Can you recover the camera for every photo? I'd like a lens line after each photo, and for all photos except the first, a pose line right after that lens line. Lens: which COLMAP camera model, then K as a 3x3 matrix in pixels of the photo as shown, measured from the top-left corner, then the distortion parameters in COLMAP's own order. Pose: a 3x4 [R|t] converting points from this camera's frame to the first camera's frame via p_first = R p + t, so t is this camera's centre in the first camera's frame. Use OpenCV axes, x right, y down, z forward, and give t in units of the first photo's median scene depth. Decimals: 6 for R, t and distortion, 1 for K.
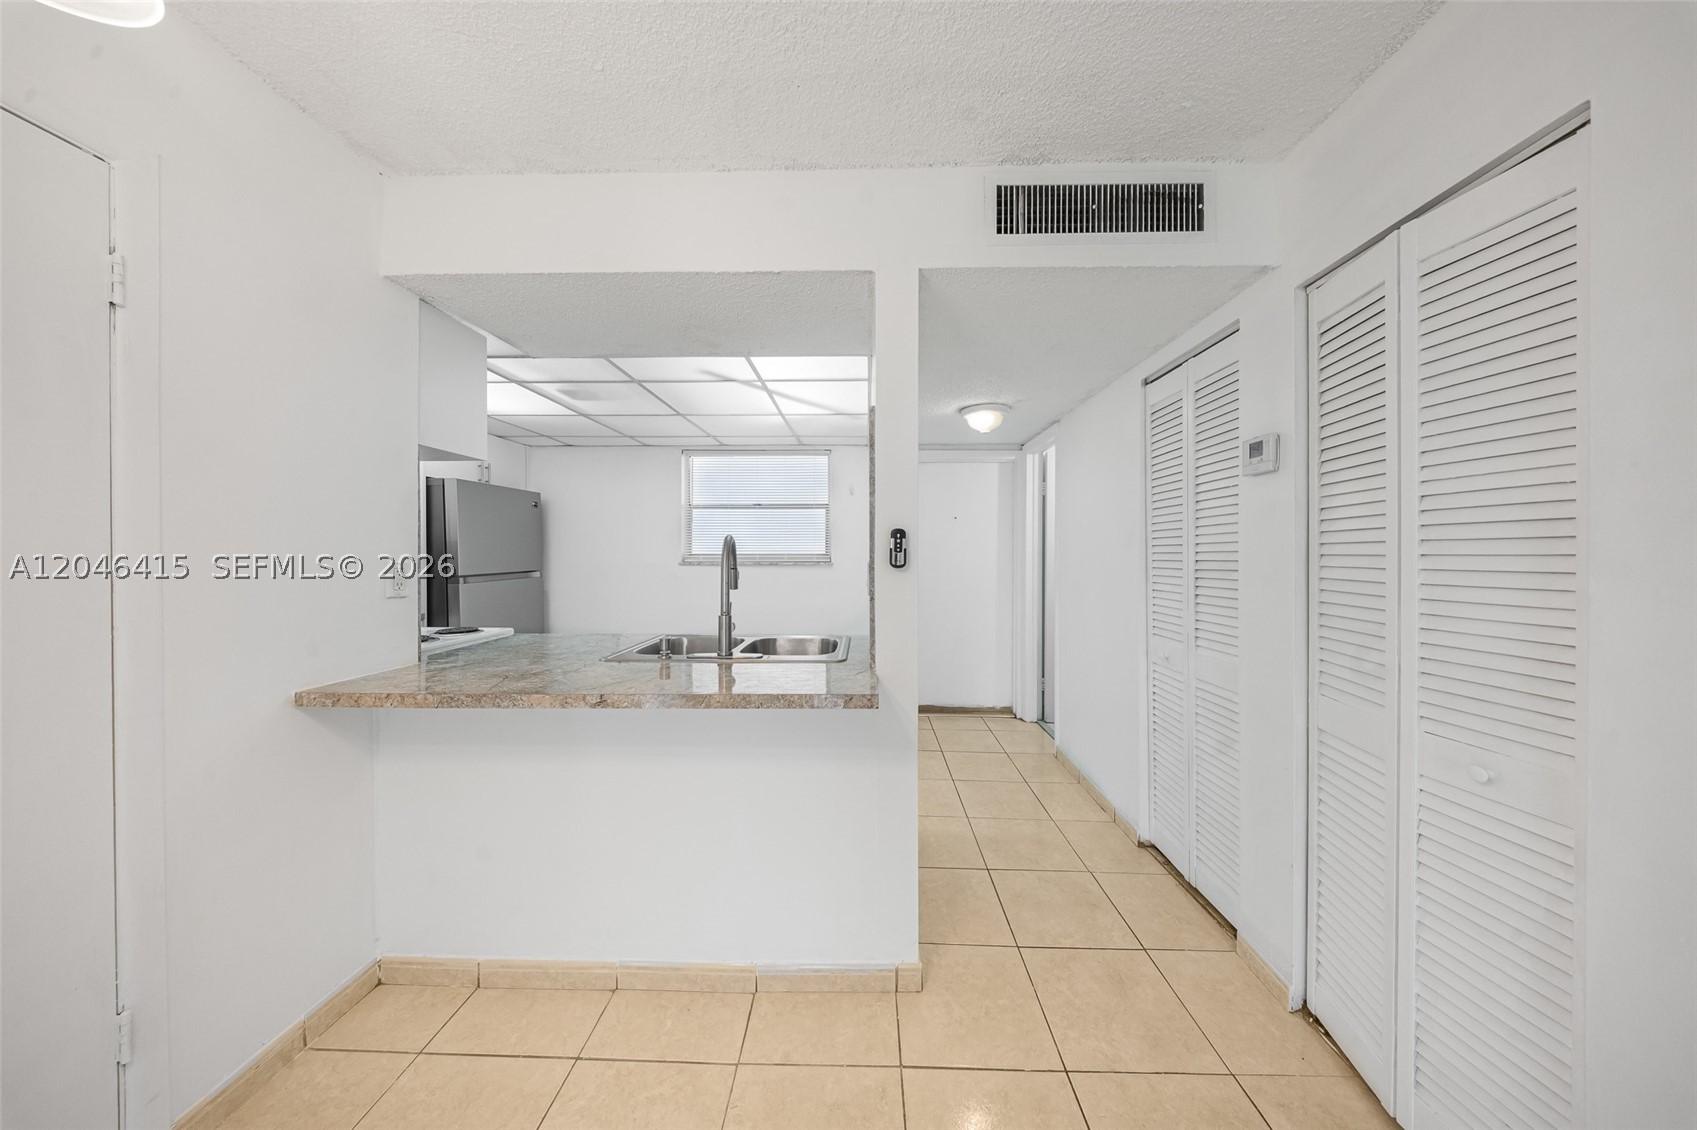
lens RADIAL K [[525.8, 0, 844.8], [0, 525.8, 566.7], [0, 0, 1]] dist [0.012903, -0.004633]
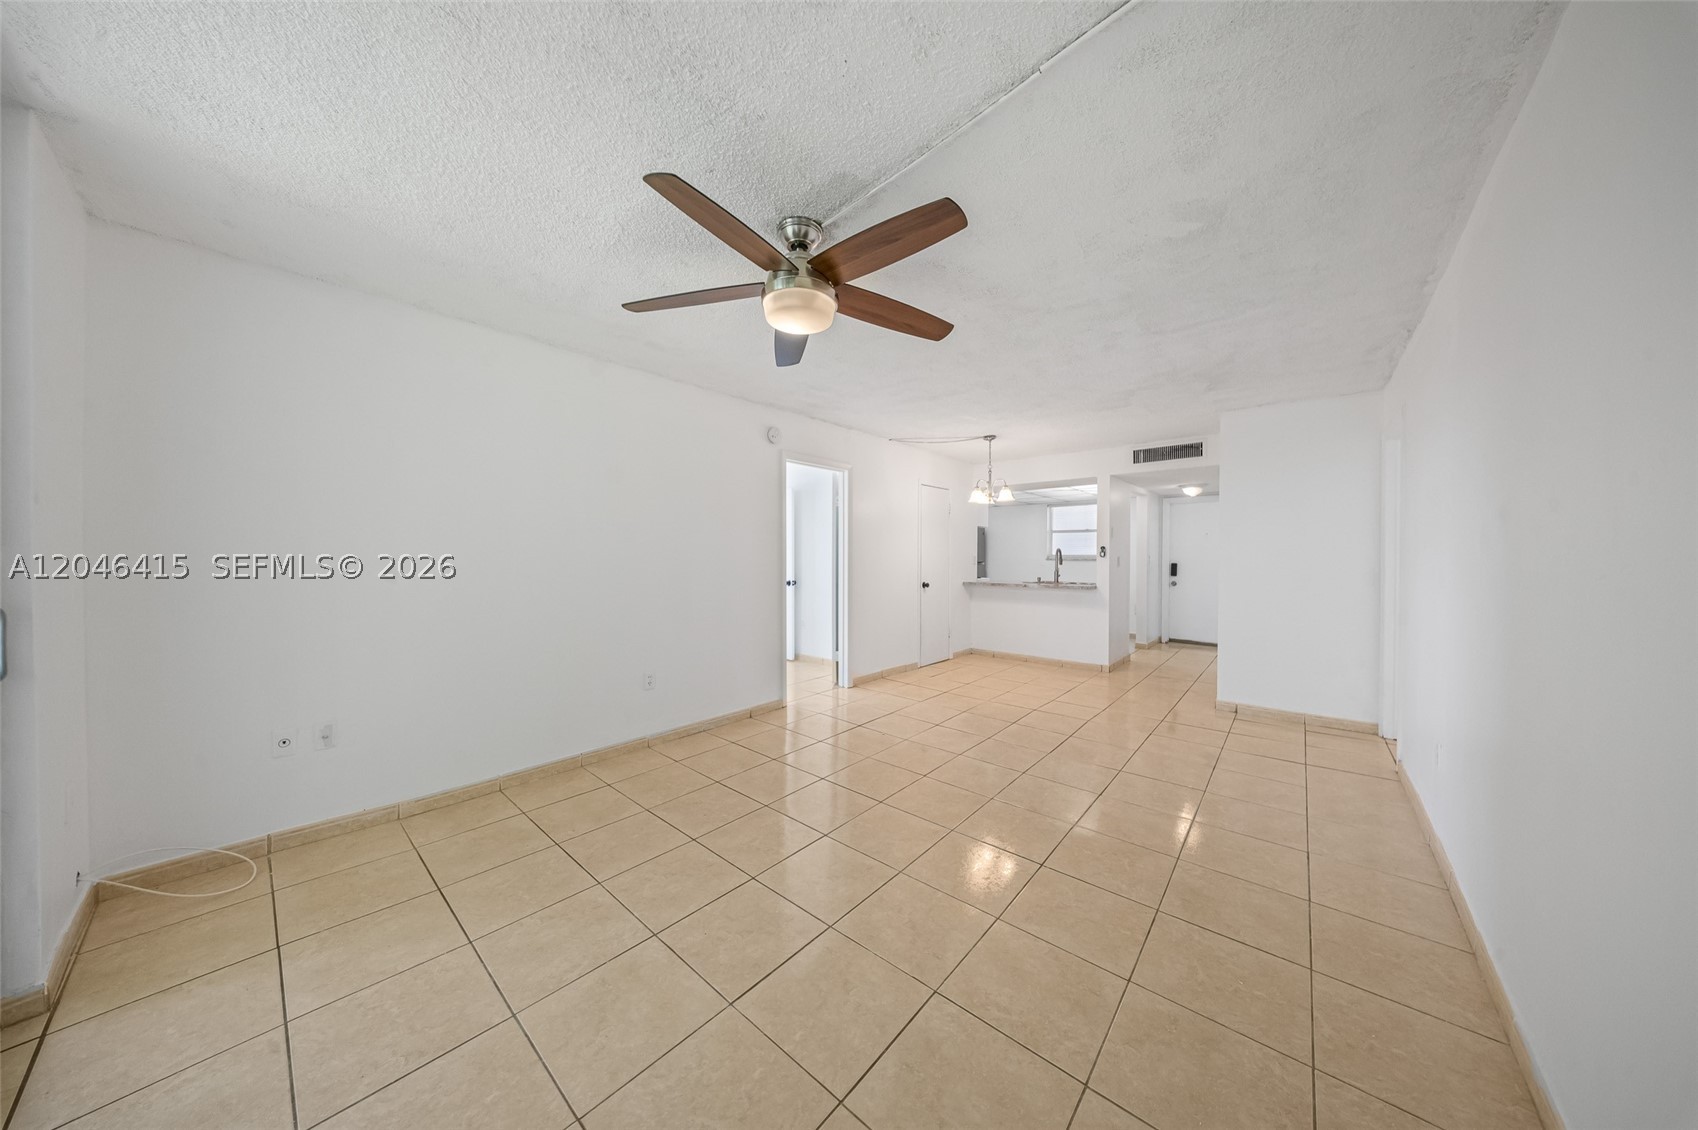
lens RADIAL K [[526.2, 0, 845.3], [0, 526.2, 566.7], [0, 0, 1]] dist [0.012903, -0.004633]
pose [[0.776369, 0.003482, -0.630269, 1.025613], [-0.005899, 0.999981, -0.001741, 0.082963], [0.630251, 0.005070, 0.776375, -2.987544]]
